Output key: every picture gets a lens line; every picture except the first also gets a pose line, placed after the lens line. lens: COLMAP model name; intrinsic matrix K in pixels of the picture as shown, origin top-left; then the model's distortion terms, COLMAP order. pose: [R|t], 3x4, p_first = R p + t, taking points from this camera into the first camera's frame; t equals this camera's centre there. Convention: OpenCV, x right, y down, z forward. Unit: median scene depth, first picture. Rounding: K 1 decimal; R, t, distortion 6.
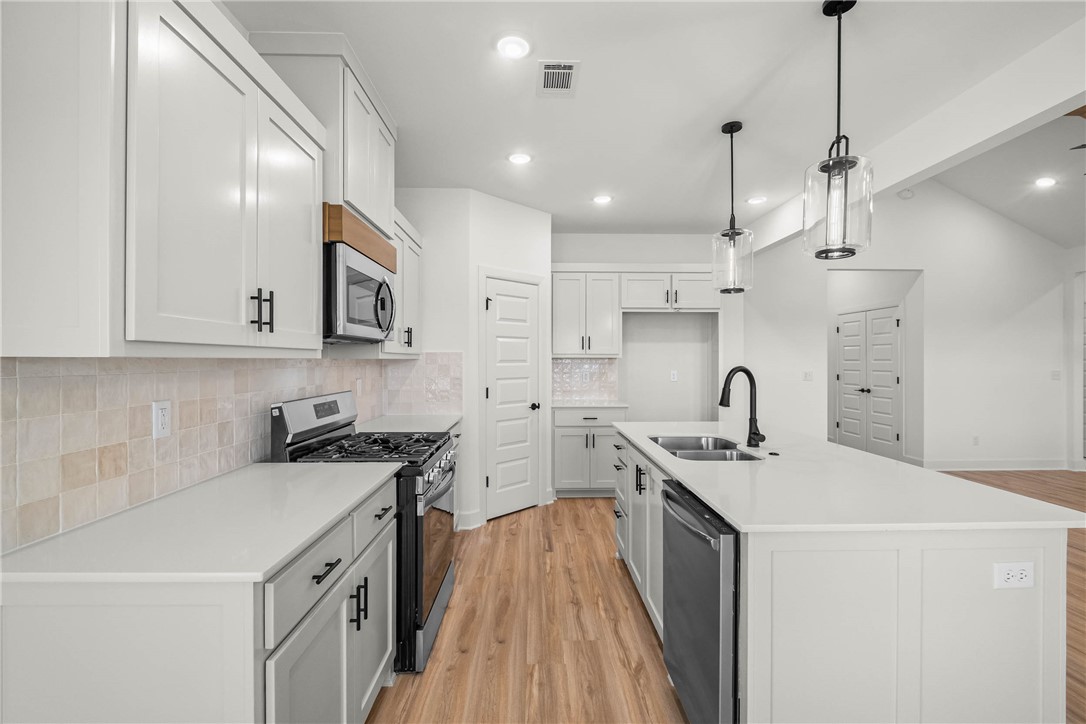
lens RADIAL K [[467.1, 0, 545.4], [0, 467.1, 357.2], [0, 0, 1]] dist [0.000852, -0.000584]
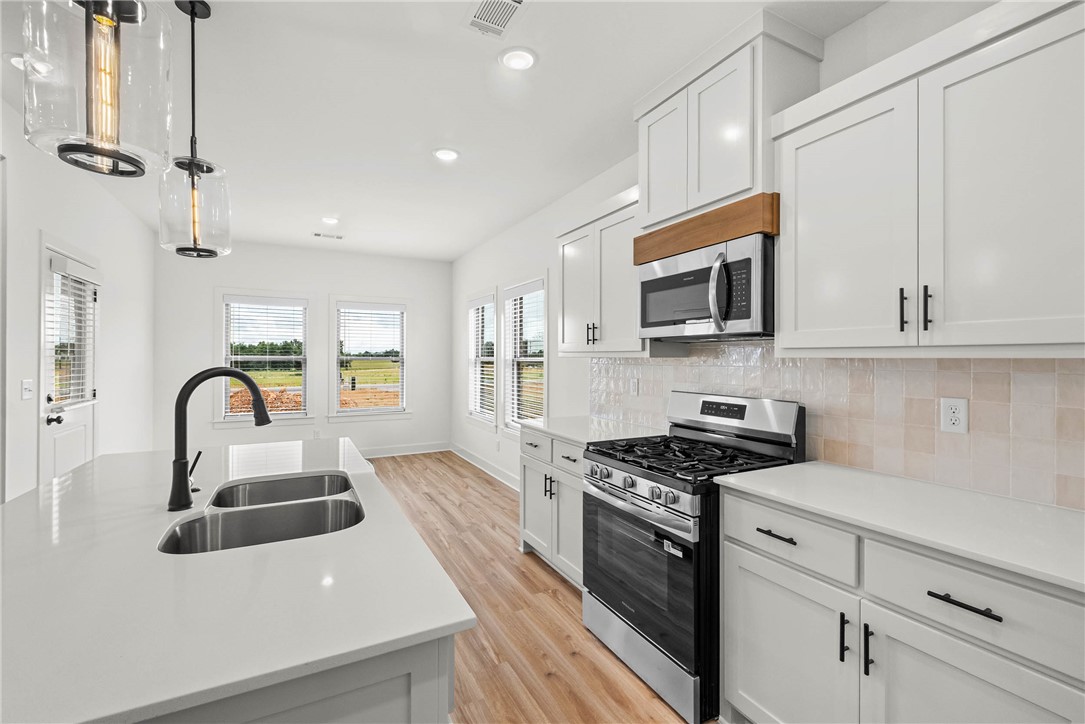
lens RADIAL K [[466.7, 0, 544.9], [0, 466.7, 357.2], [0, 0, 1]] dist [0.000852, -0.000584]
pose [[-0.894240, -0.004717, -0.447563, 0.294627], [-0.002157, 0.999978, -0.006228, 0.006961], [0.447582, -0.004604, -0.894231, 1.677134]]
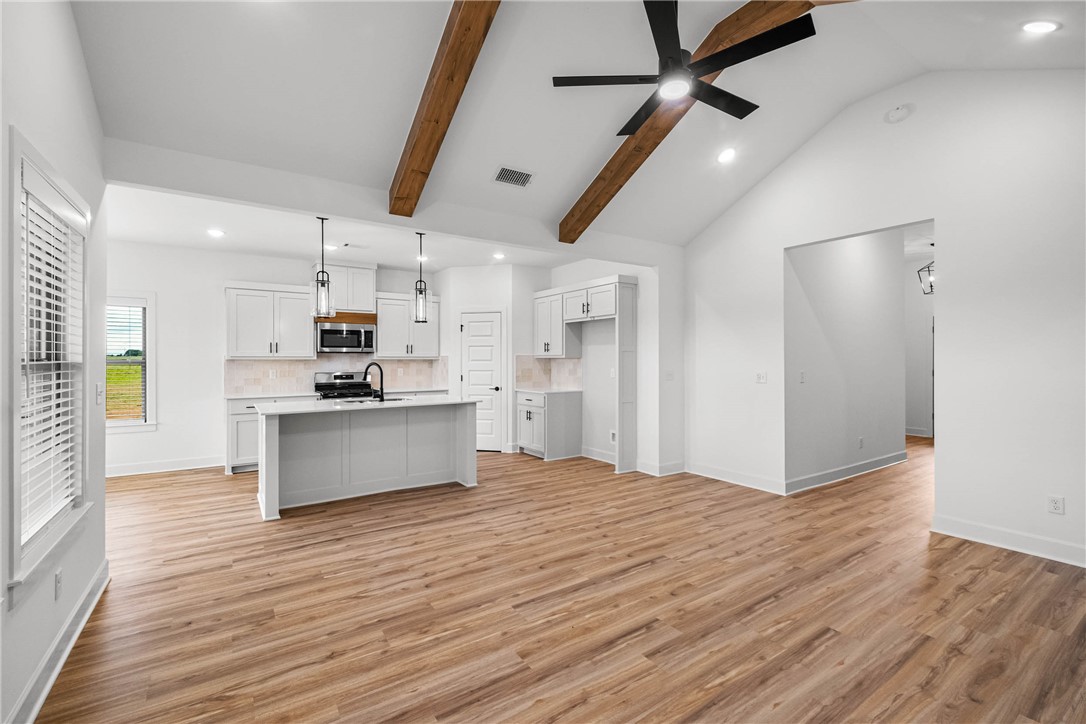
lens RADIAL K [[467.1, 0, 545.4], [0, 467.1, 357.2], [0, 0, 1]] dist [0.000852, -0.000584]
pose [[0.543353, -0.007319, -0.839472, 2.508842], [0.006571, 0.999968, -0.004465, 0.010284], [0.839479, -0.003090, 0.543384, 0.481594]]
